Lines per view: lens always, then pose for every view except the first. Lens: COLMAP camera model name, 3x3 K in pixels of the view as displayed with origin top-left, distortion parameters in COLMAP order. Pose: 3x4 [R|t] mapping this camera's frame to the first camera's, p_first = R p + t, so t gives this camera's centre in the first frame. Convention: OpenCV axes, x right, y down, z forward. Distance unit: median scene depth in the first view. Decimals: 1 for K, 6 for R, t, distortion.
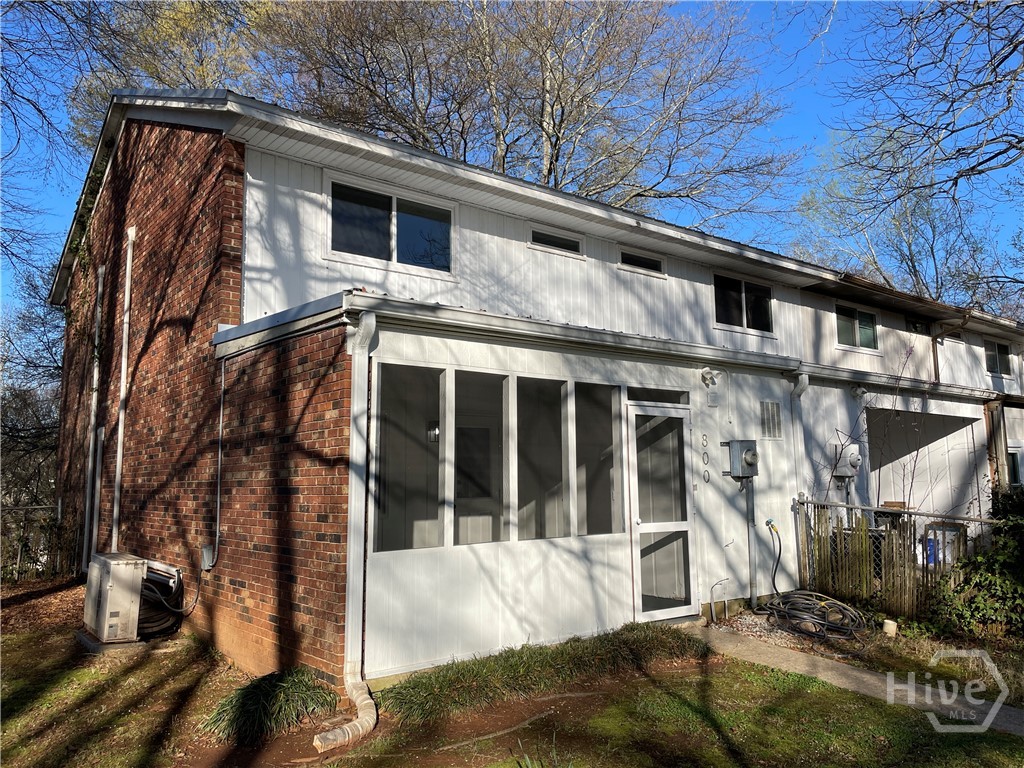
lens RADIAL K [[785.5, 0, 512.6], [0, 785.5, 384.3], [0, 0, 1]] dist [0.003618, -0.000462]
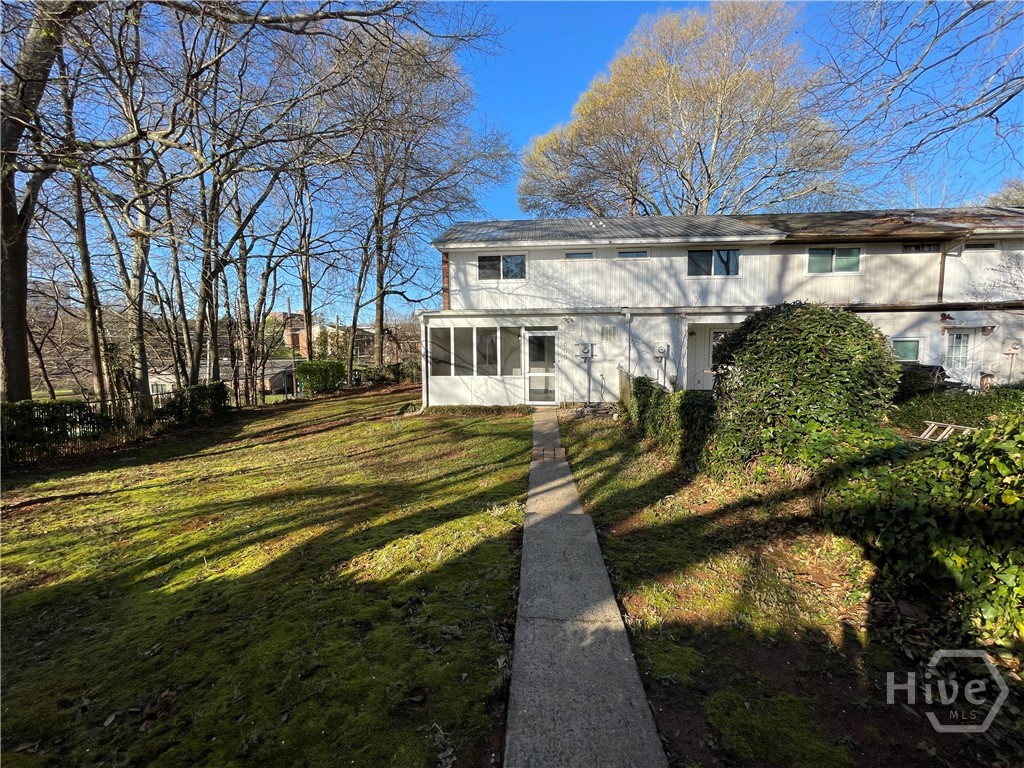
lens RADIAL K [[413.6, 0, 513.1], [0, 413.6, 381.5], [0, 0, 1]] dist [-0.001077, -0.000371]
pose [[0.743244, 0.064794, -0.665876, 1.061090], [0.089941, 0.976587, 0.195420, -0.093114], [0.662948, -0.205134, 0.720014, -0.171608]]
